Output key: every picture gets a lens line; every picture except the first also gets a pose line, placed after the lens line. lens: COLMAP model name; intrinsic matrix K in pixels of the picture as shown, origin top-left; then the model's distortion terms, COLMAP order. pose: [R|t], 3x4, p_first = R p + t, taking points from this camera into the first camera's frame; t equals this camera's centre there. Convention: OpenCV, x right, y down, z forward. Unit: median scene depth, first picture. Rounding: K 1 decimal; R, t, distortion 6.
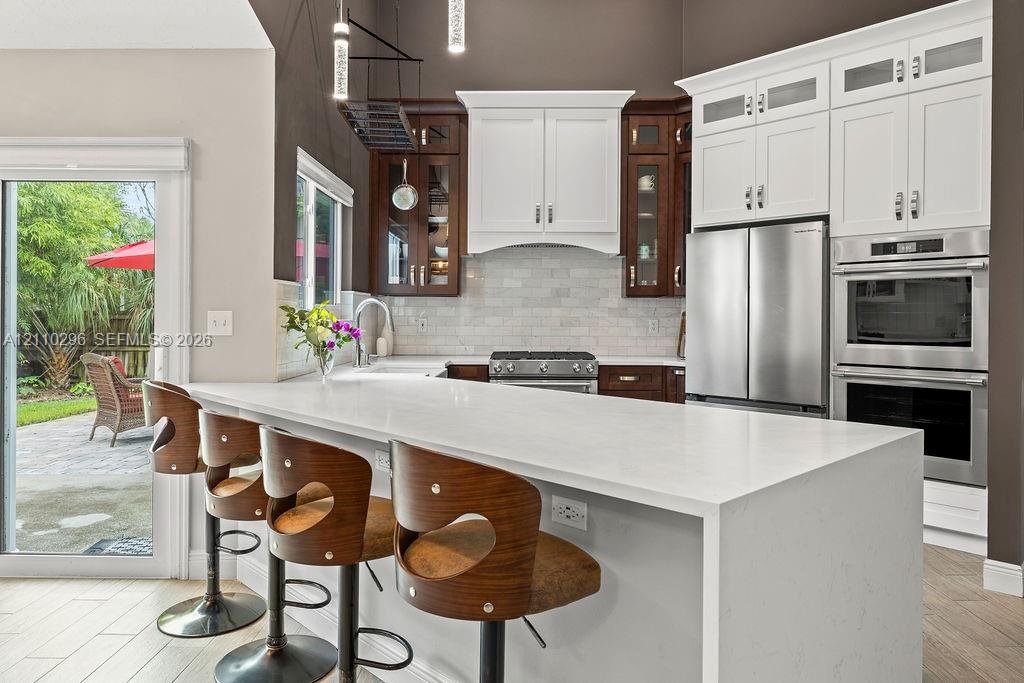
lens RADIAL K [[693.3, 0, 514.4], [0, 693.3, 321.9], [0, 0, 1]] dist [0.001727, -0.000373]
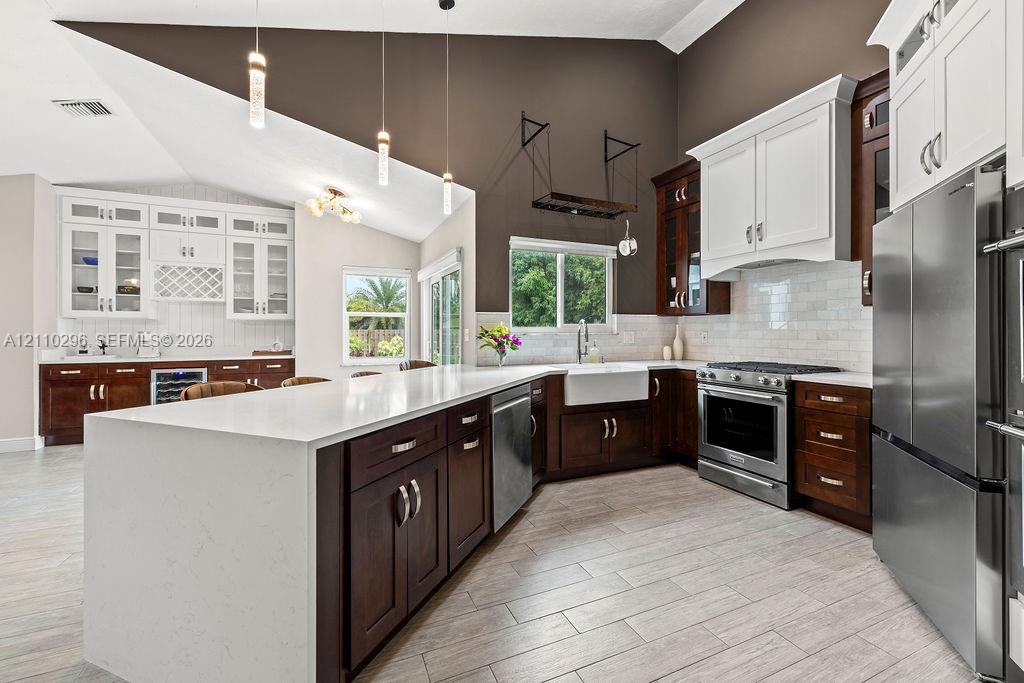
lens RADIAL K [[435.5, 0, 517.3], [0, 435.5, 326.3], [0, 0, 1]] dist [0.000279, 0.000055]
pose [[0.414482, -0.014036, -0.909949, 0.566317], [-0.003288, 0.999851, -0.016920, -0.001077], [0.910052, 0.010005, 0.414374, 0.440969]]
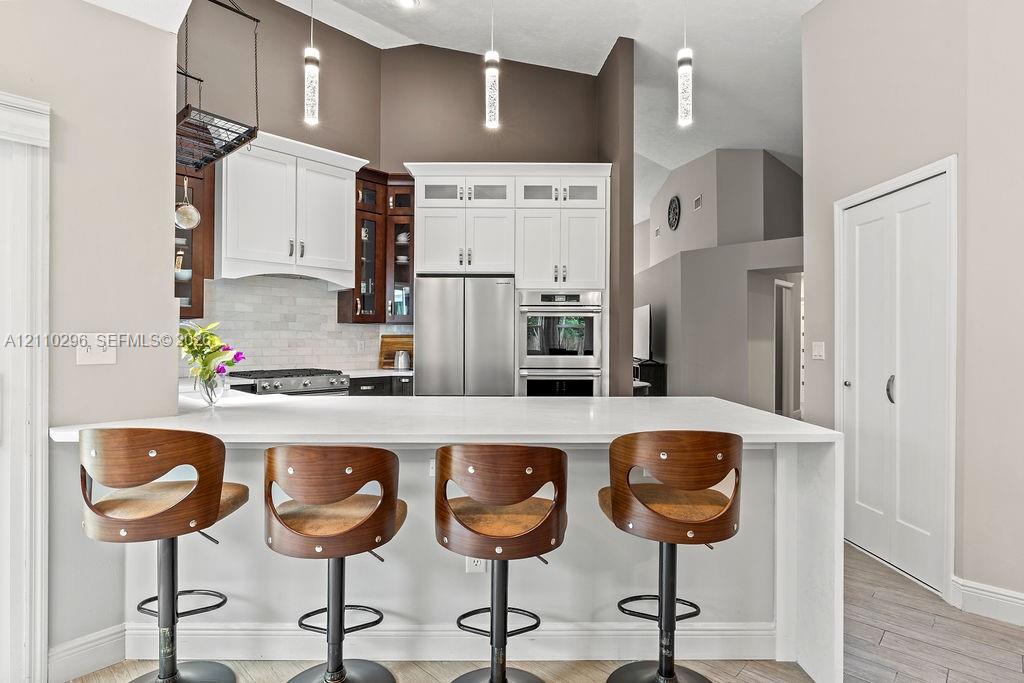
lens RADIAL K [[520.1, 0, 512.0], [0, 520.1, 338.5], [0, 0, 1]] dist [-0.014230, -0.000383]
pose [[0.685377, -0.001899, 0.728186, -0.379876], [0.005497, 0.999982, -0.002567, -0.004523], [-0.728168, 0.005762, 0.685374, 0.178149]]
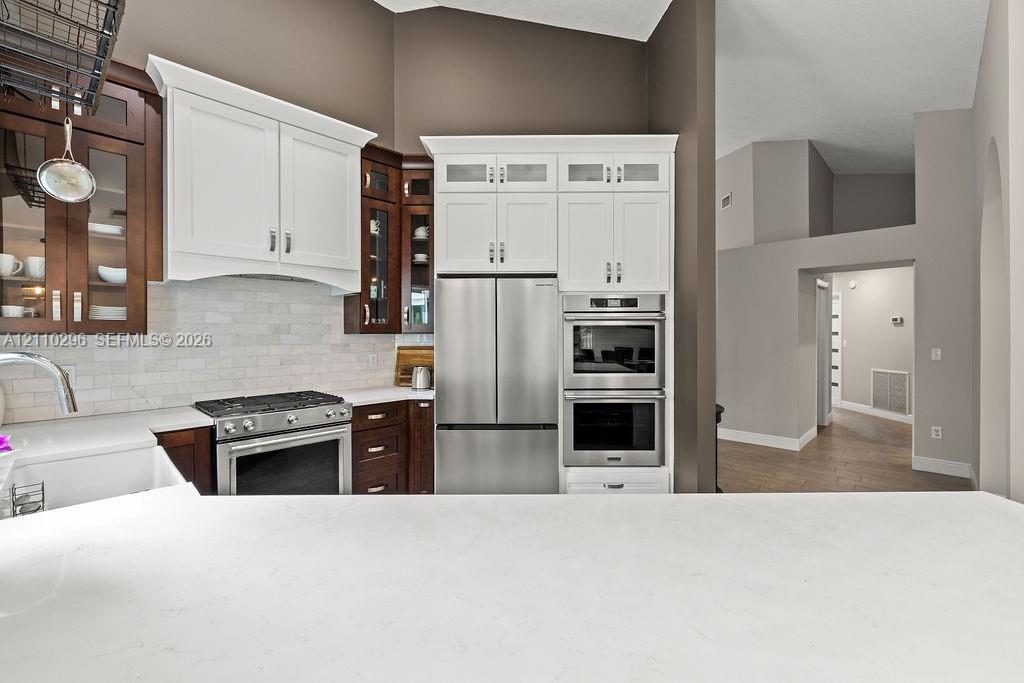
lens RADIAL K [[429.6, 0, 514.1], [0, 429.6, 333.6], [0, 0, 1]] dist [-0.000394, 0.000181]
pose [[0.694528, -0.008628, 0.719414, -0.162426], [0.011241, 0.999936, 0.001140, -0.041591], [-0.719378, 0.007295, 0.694580, 0.464586]]
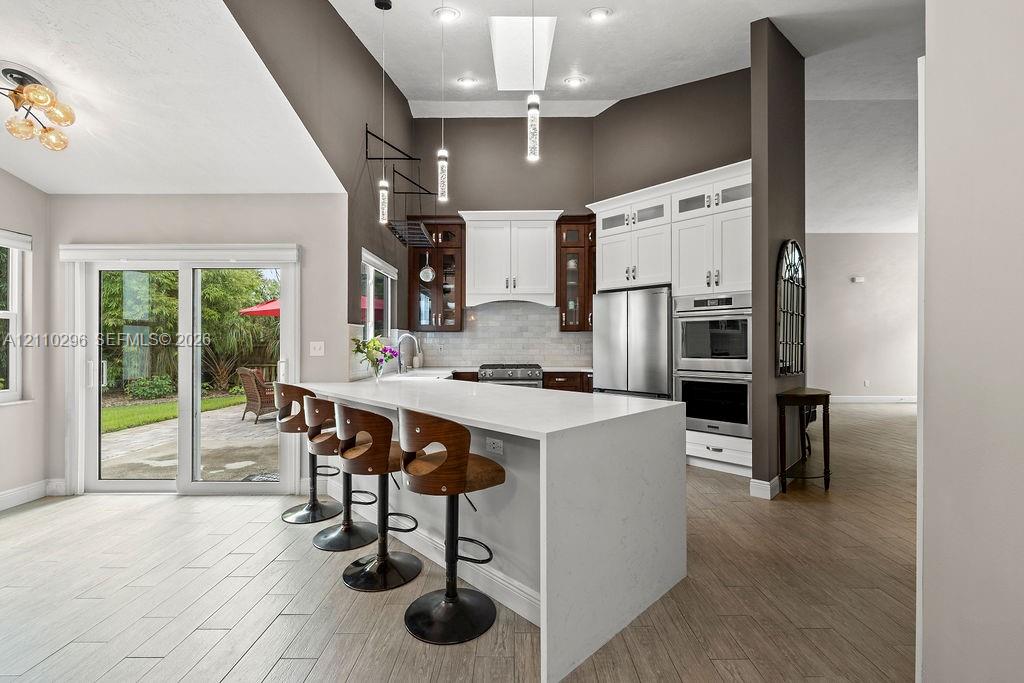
lens RADIAL K [[441.7, 0, 514.6], [0, 441.7, 343.3], [0, 0, 1]] dist [0.001179, 0.000141]
pose [[0.999963, -0.006783, 0.005296, 0.051477], [0.006821, 0.999950, -0.007277, -0.000111], [-0.005246, 0.007313, 0.999959, -0.090640]]
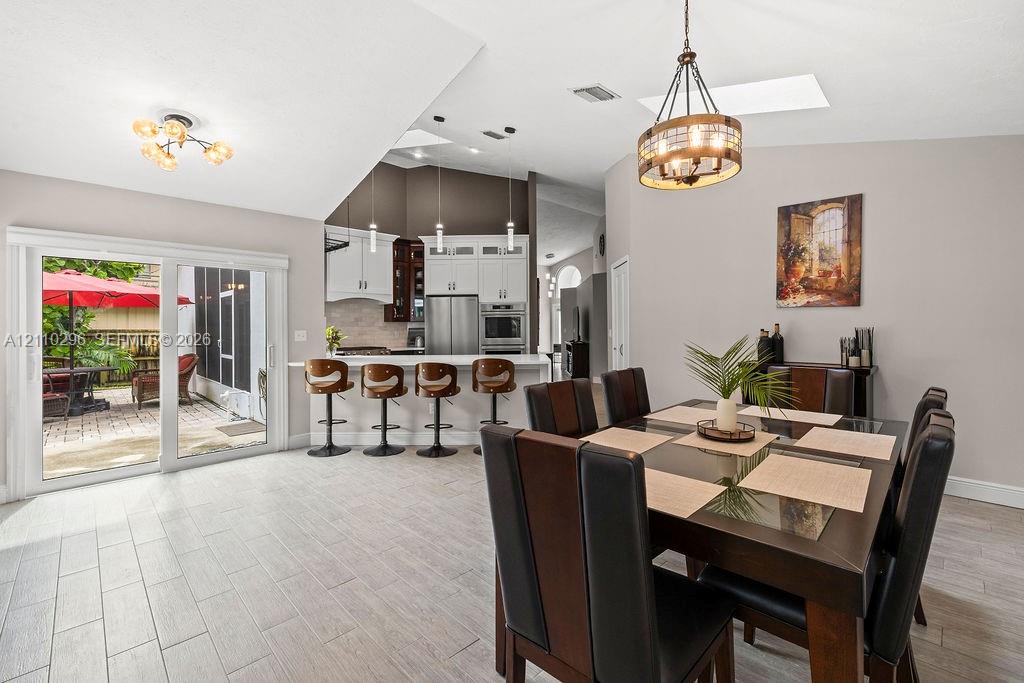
lens RADIAL K [[435.5, 0, 517.3], [0, 435.5, 326.3], [0, 0, 1]] dist [0.000279, 0.000055]
pose [[0.705985, -0.008519, 0.708175, -0.678095], [0.017360, 0.999835, -0.005279, -0.007022], [-0.708014, 0.016021, 0.706017, -0.384137]]
